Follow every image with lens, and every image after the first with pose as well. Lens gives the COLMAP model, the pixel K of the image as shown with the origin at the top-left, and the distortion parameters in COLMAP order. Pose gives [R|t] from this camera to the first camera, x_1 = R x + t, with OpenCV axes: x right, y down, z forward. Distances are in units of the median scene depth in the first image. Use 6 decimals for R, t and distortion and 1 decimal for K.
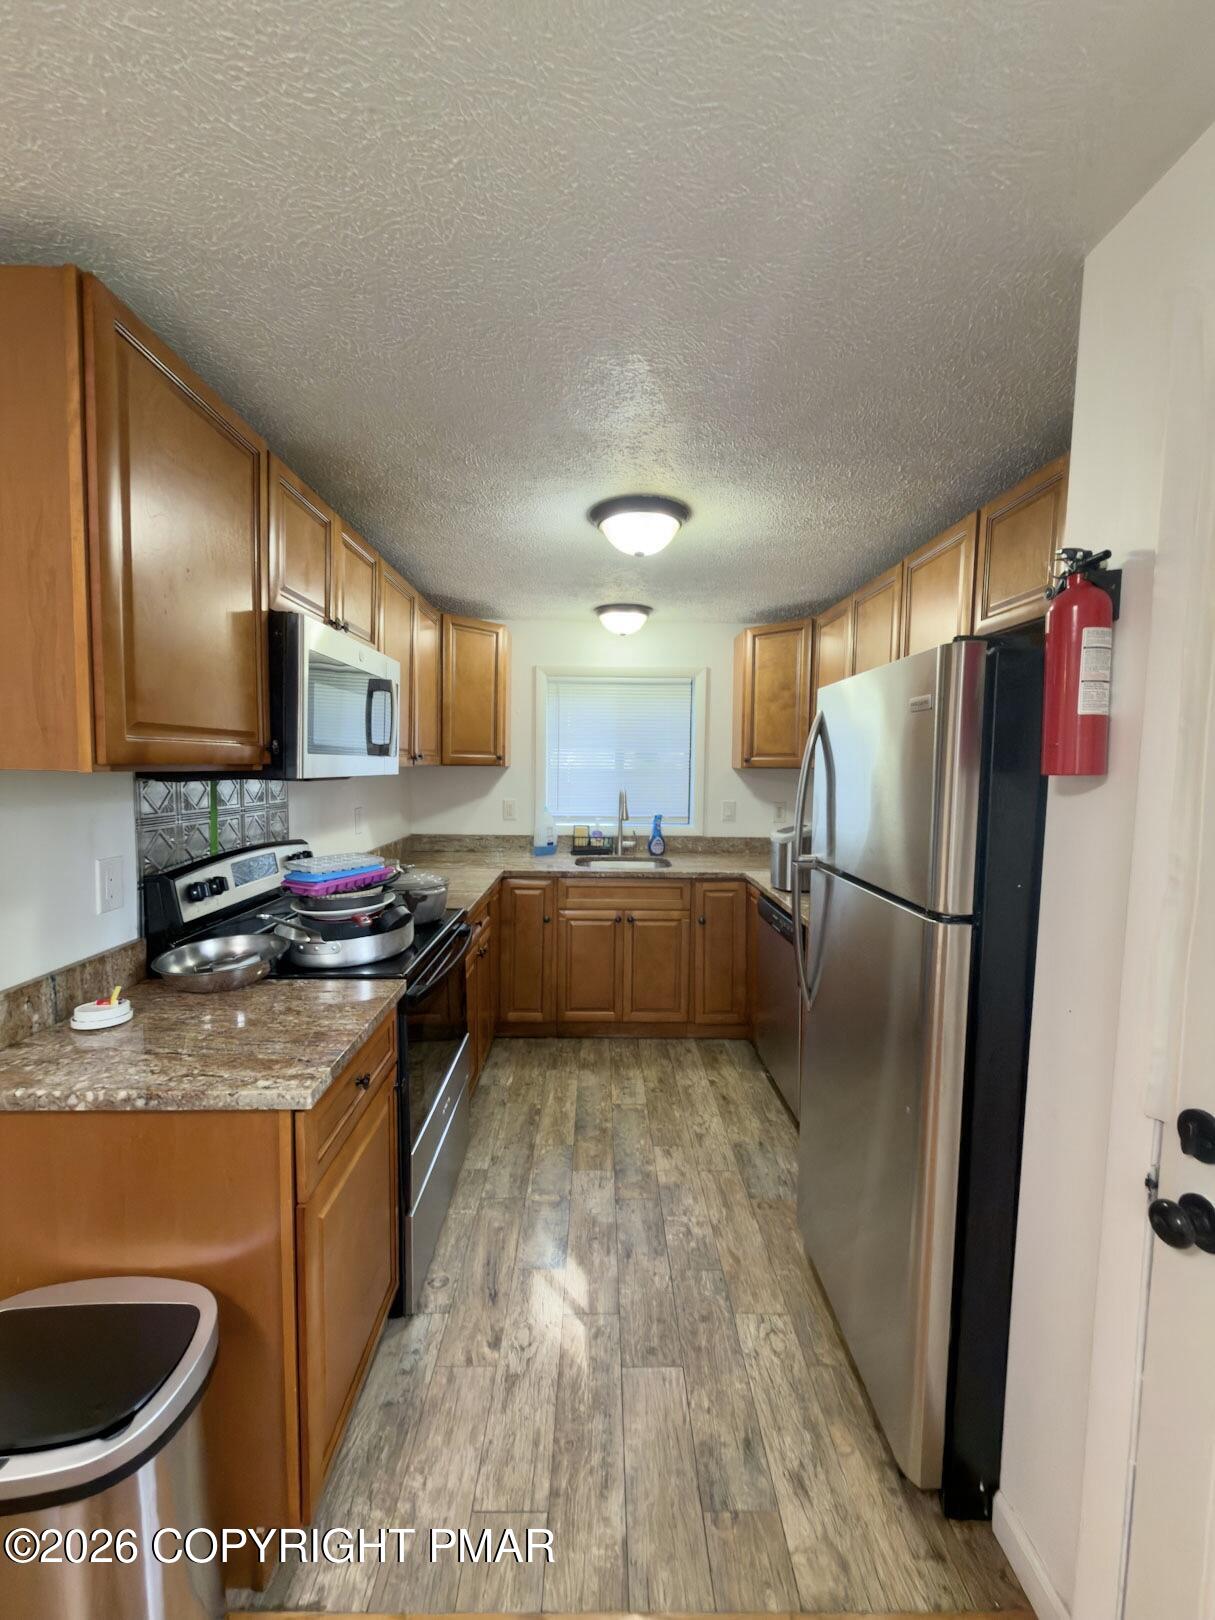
lens RADIAL K [[646.4, 0, 611.0], [0, 646.4, 805.4], [0, 0, 1]] dist [-0.000620, -0.000211]
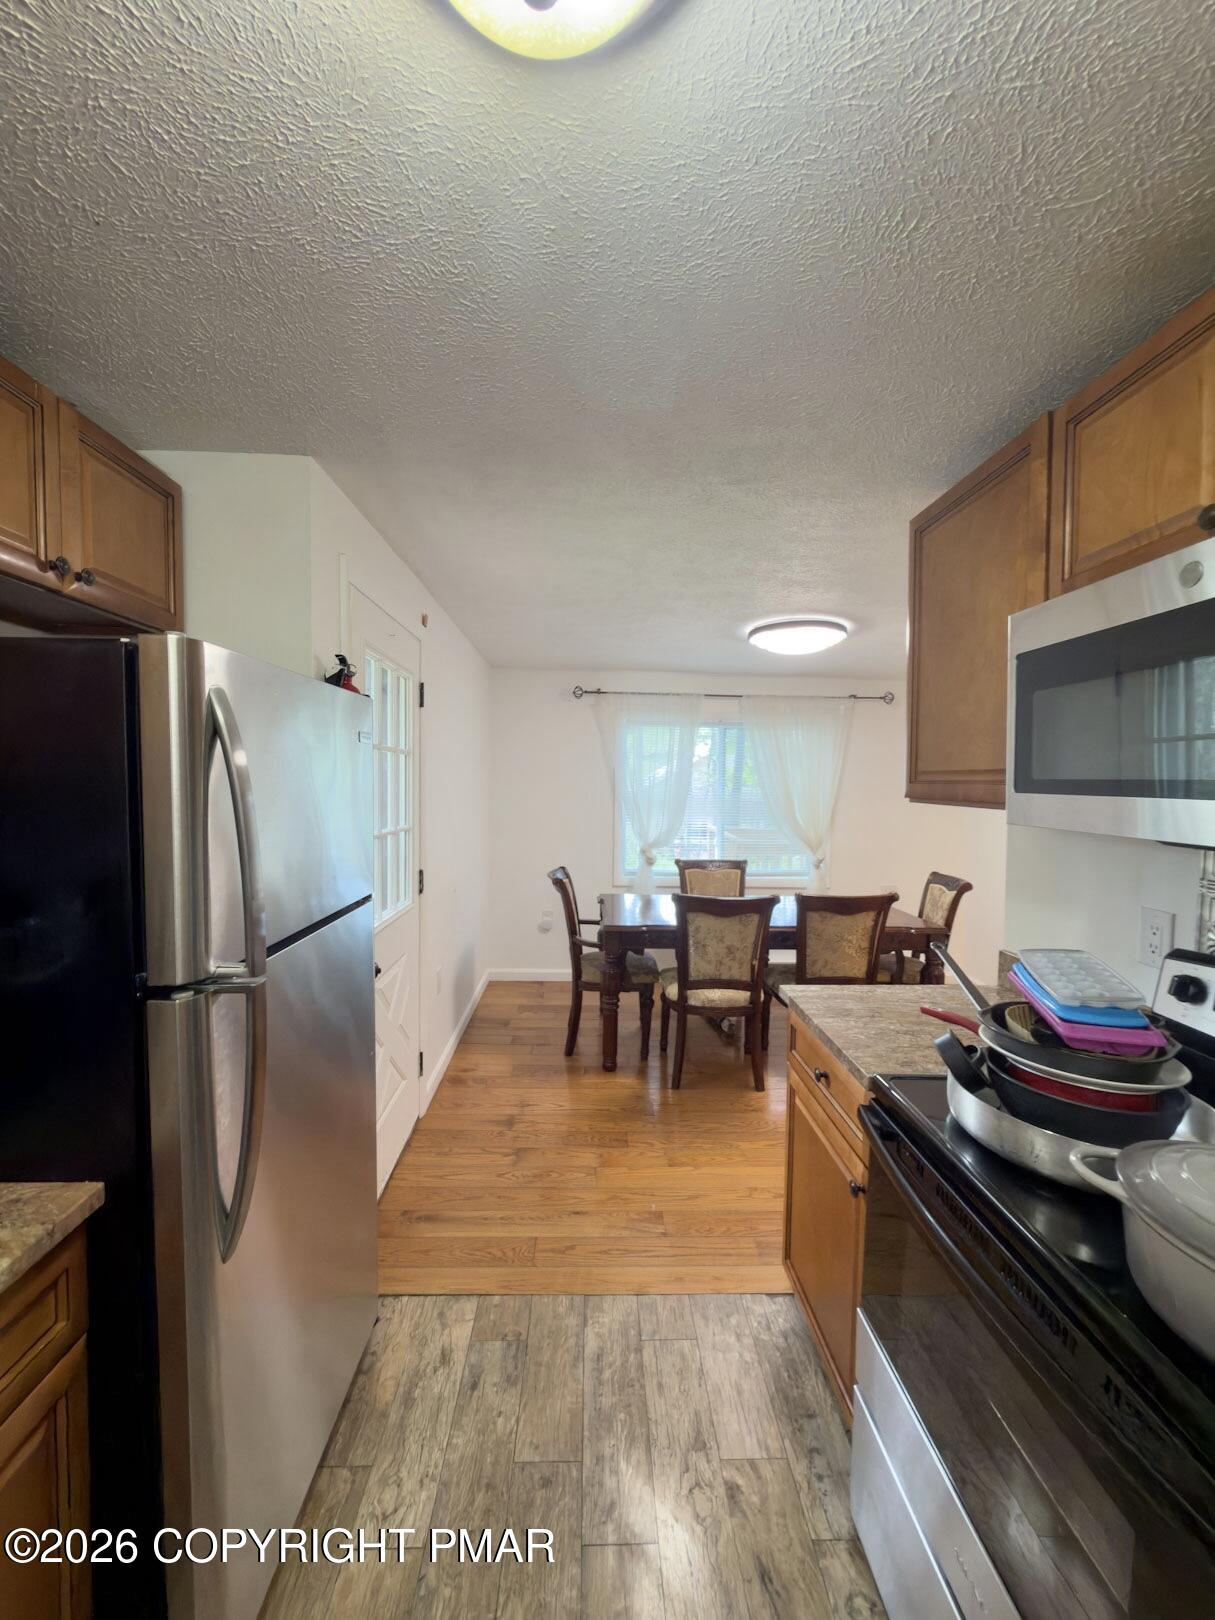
lens RADIAL K [[646.4, 0, 605.1], [0, 646.4, 803.6], [0, 0, 1]] dist [-0.000620, -0.000211]
pose [[-0.999626, -0.025626, -0.009568, 0.017617], [-0.026478, 0.994297, 0.103304, -0.144271], [0.006866, 0.103519, -0.994604, 1.922011]]
